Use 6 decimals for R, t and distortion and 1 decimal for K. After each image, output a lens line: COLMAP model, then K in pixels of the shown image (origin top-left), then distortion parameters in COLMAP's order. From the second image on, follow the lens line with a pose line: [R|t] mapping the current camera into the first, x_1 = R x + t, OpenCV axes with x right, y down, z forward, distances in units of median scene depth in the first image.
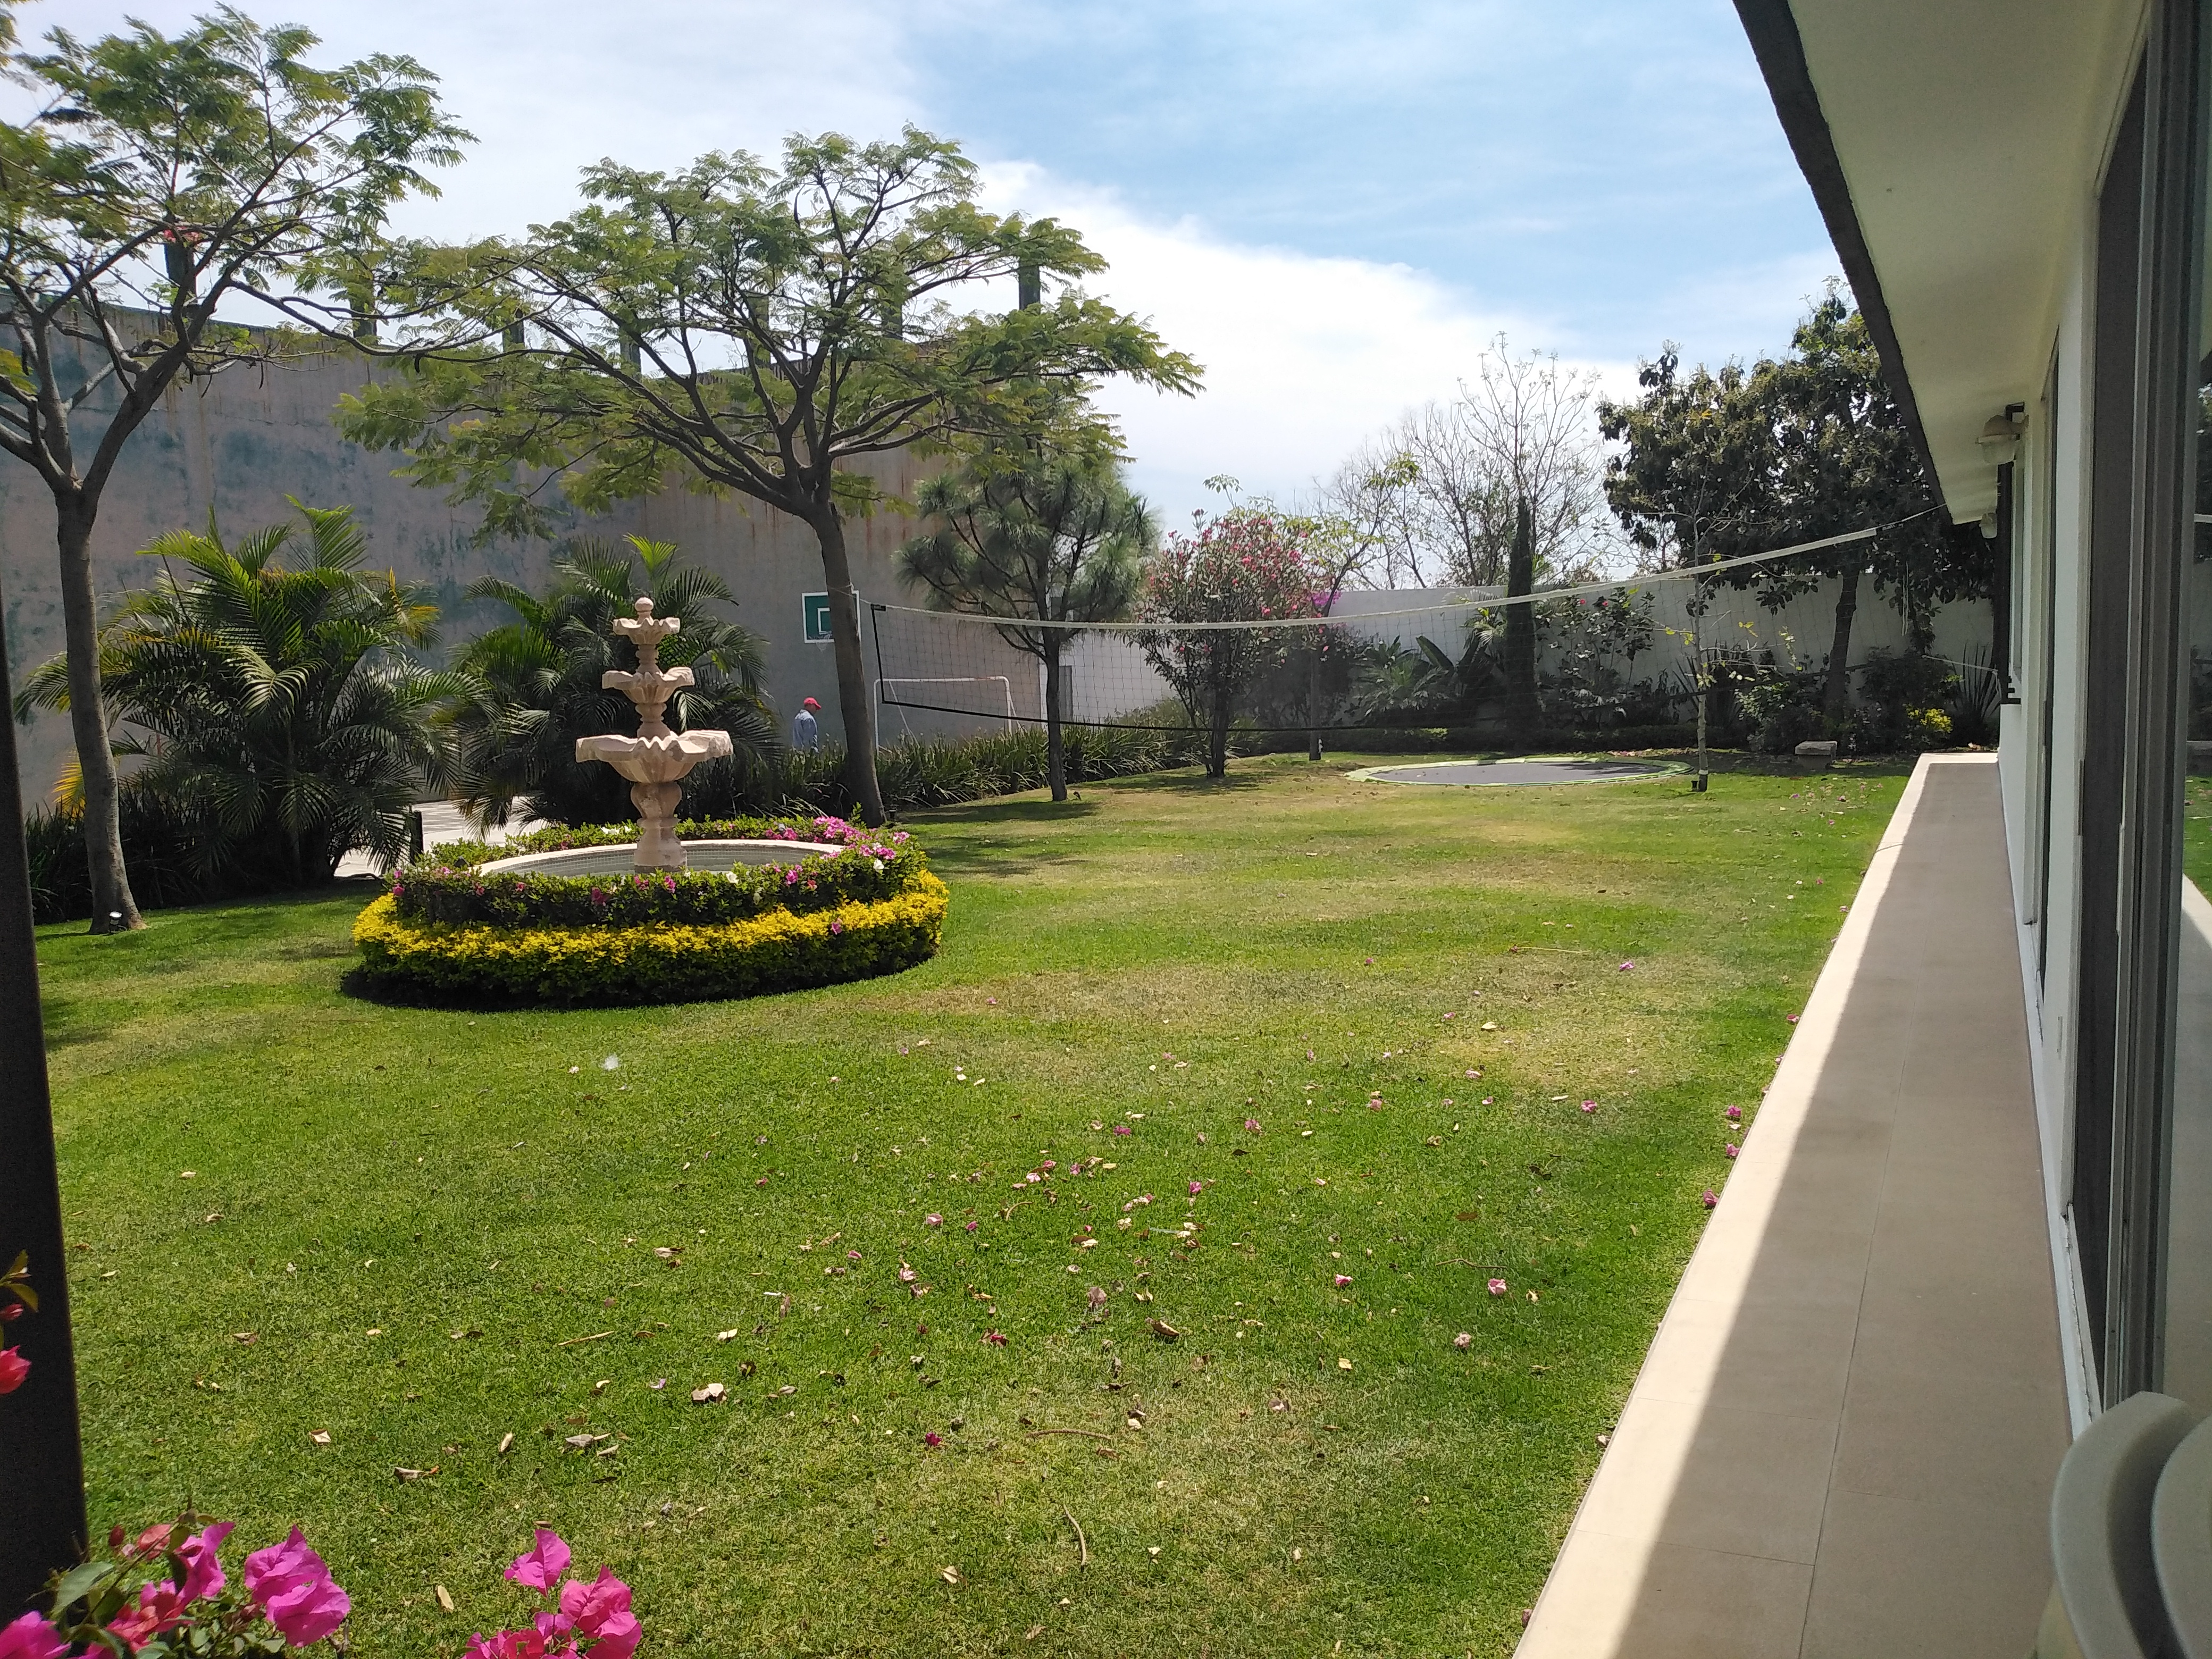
lens RADIAL K [[1738.9, 0, 1111.8], [0, 1738.9, 839.0], [0, 0, 1]] dist [-0.003899, -0.004565]
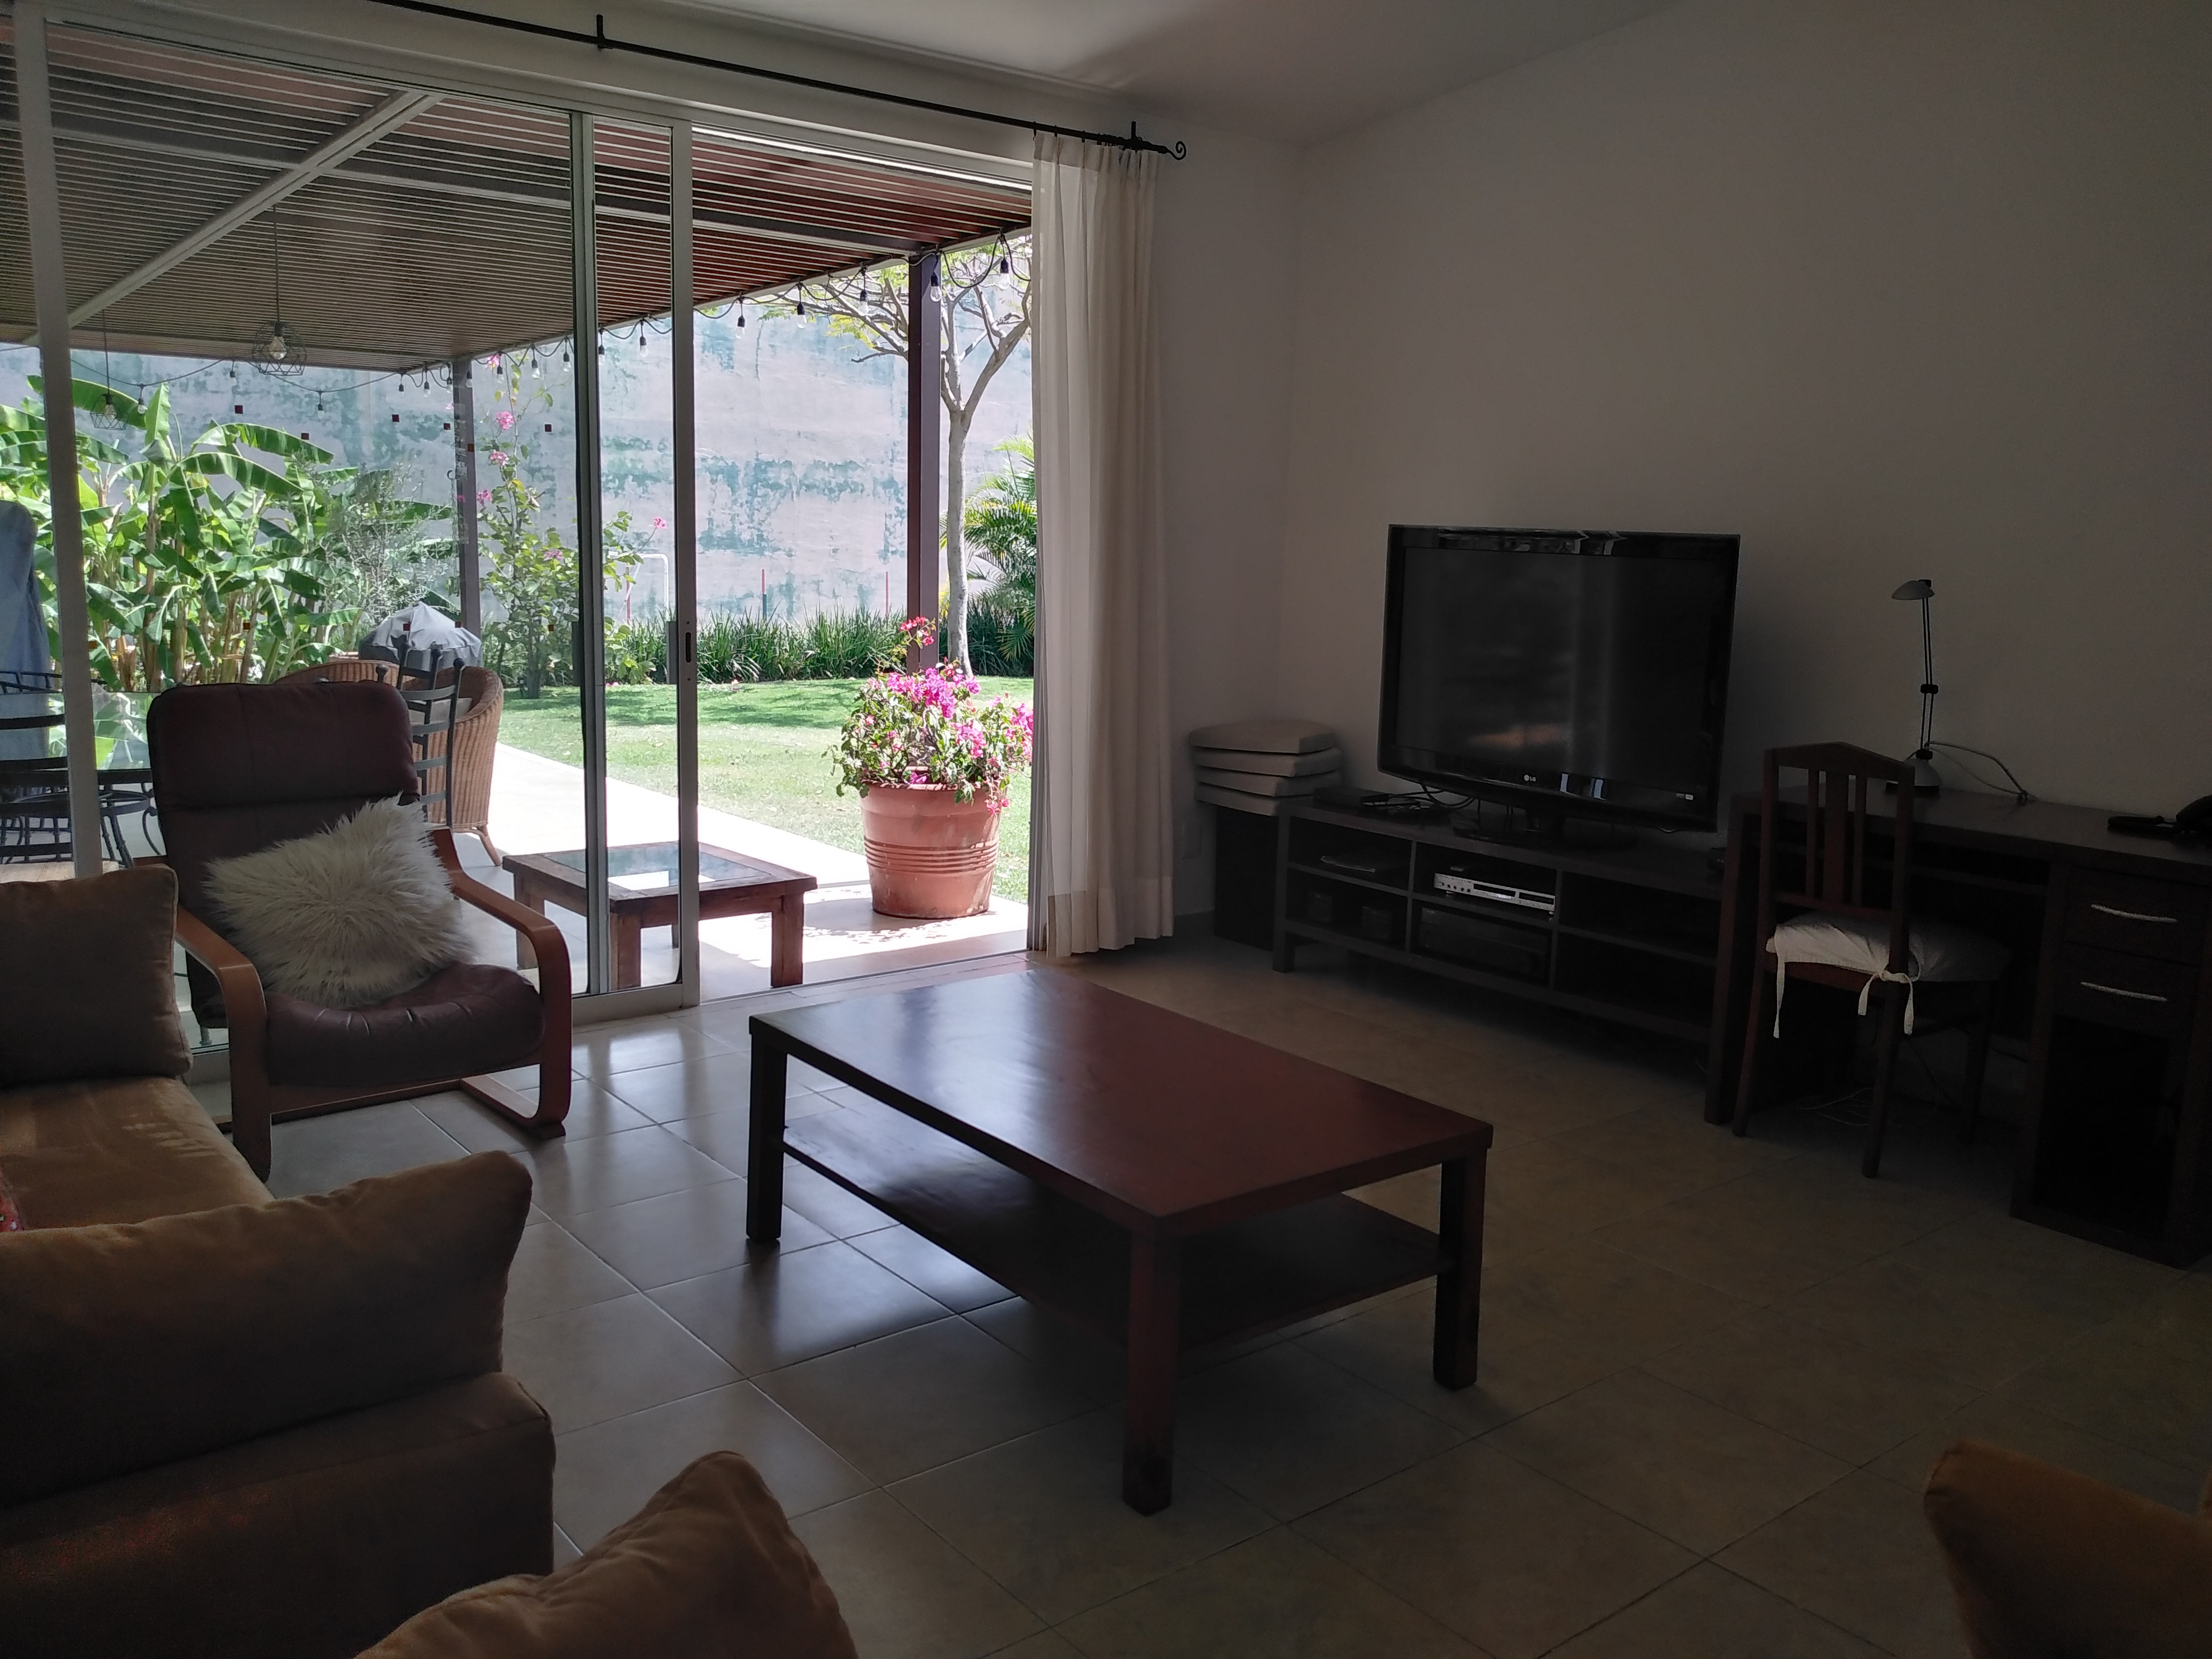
lens RADIAL K [[1738.9, 0, 1105.4], [0, 1738.9, 825.5], [0, 0, 1]] dist [-0.003899, -0.004565]
pose [[0.899762, 0.116358, -0.420583, 0.236231], [-0.093176, 0.992796, 0.075332, 0.046910], [0.426318, -0.028593, 0.904121, -0.394314]]
